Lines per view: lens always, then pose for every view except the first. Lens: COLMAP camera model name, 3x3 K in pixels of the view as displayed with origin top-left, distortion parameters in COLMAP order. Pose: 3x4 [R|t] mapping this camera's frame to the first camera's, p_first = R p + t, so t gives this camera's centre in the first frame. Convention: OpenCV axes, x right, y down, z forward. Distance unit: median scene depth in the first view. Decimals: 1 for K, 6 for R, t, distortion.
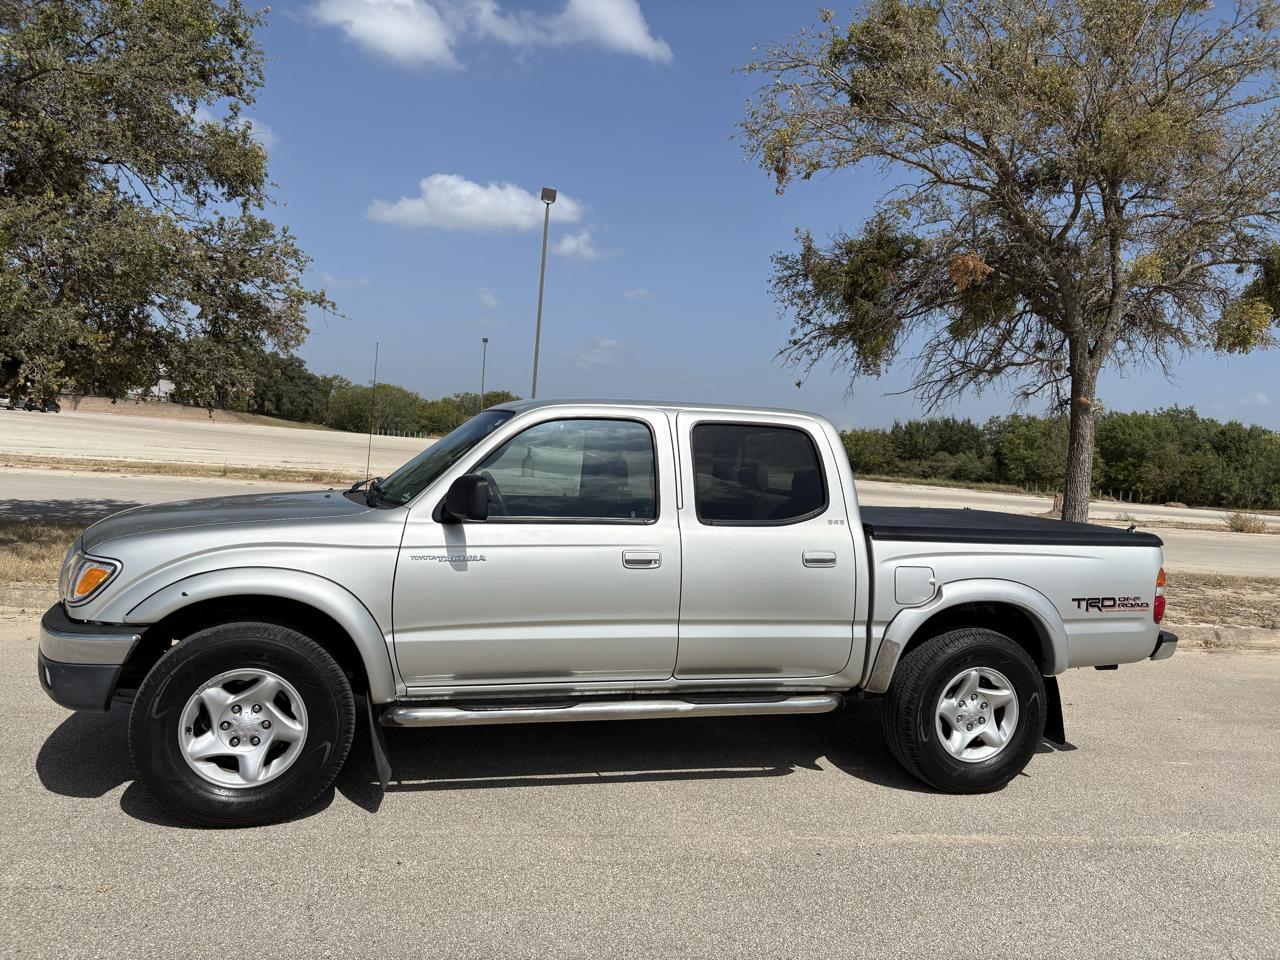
lens RADIAL K [[965.5, 0, 638.8], [0, 965.5, 484.3], [0, 0, 1]] dist [0.021454, -0.010241]
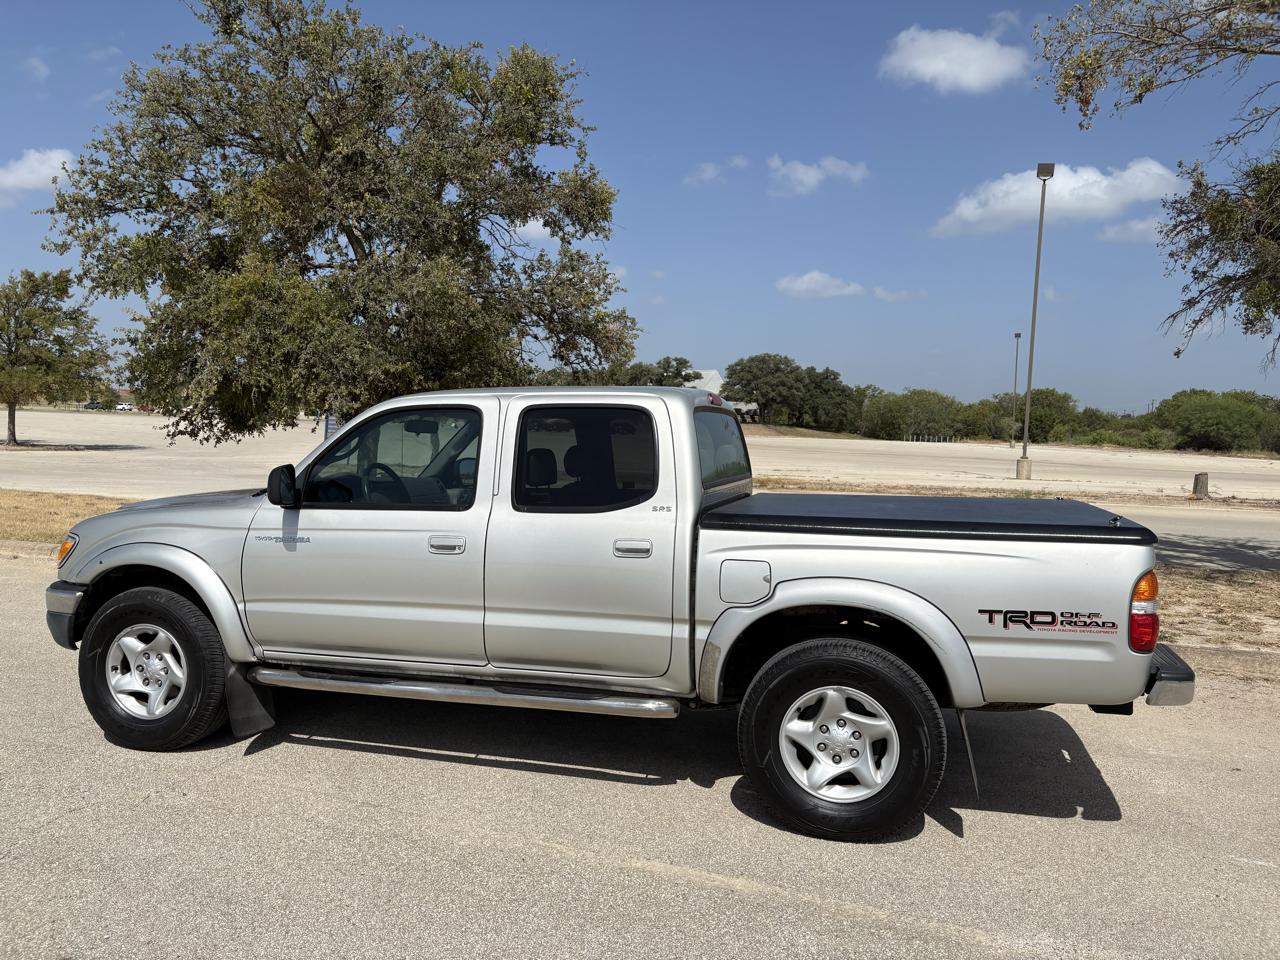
lens RADIAL K [[966.2, 0, 636.8], [0, 966.2, 487.5], [0, 0, 1]] dist [0.024187, -0.011805]
pose [[0.849242, -0.014307, -0.527810, 0.633897], [0.011915, 0.999898, -0.007932, 0.025212], [0.527869, 0.000447, 0.849325, 0.213652]]
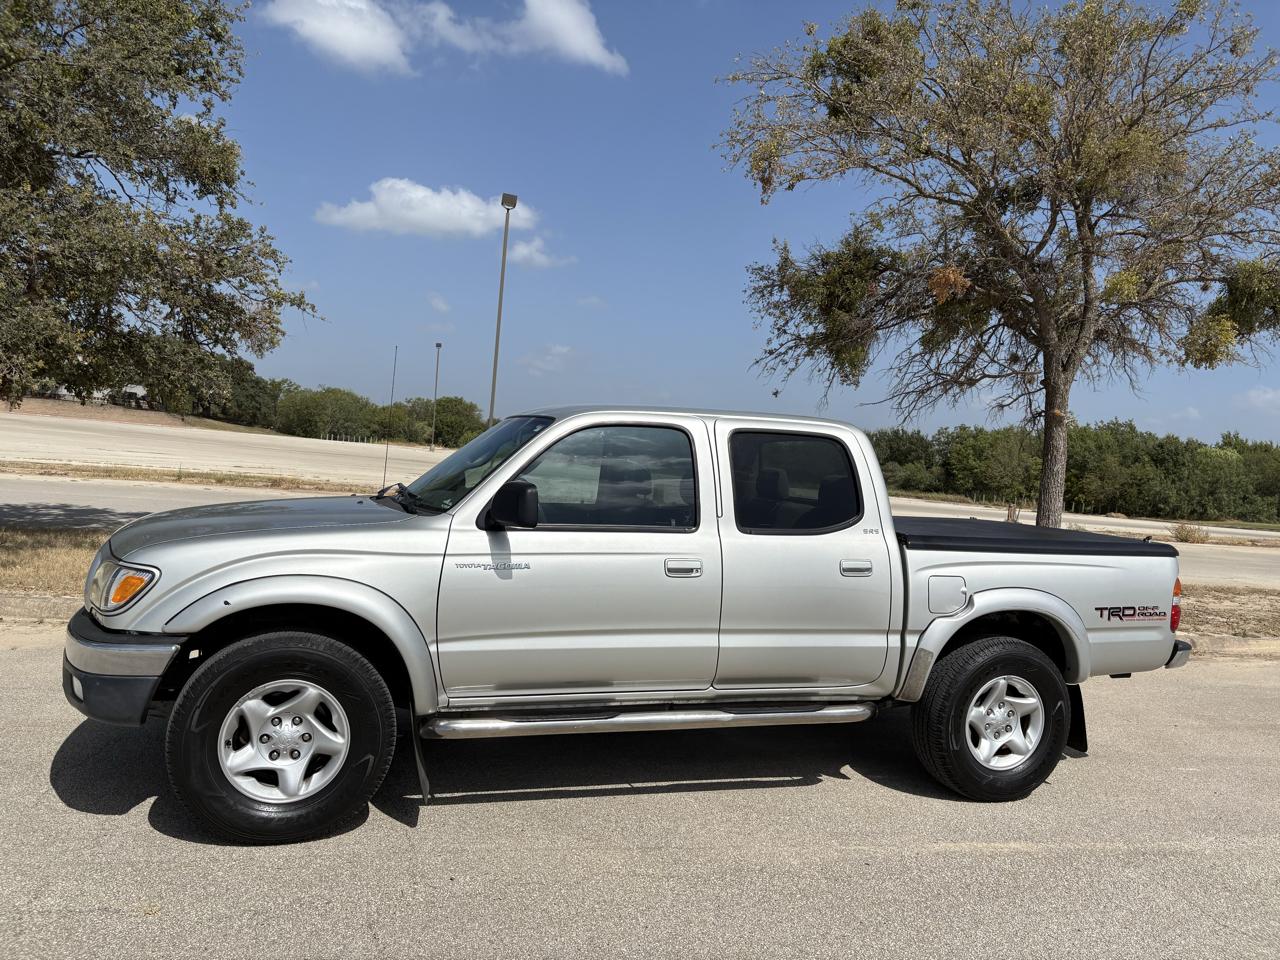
lens RADIAL K [[965.5, 0, 638.8], [0, 965.5, 484.3], [0, 0, 1]] dist [0.021454, -0.010241]
pose [[0.998712, 0.007022, 0.050250, -0.083128], [-0.006624, 0.999945, -0.008073, 0.000251], [-0.050304, 0.007730, 0.998704, 0.010276]]
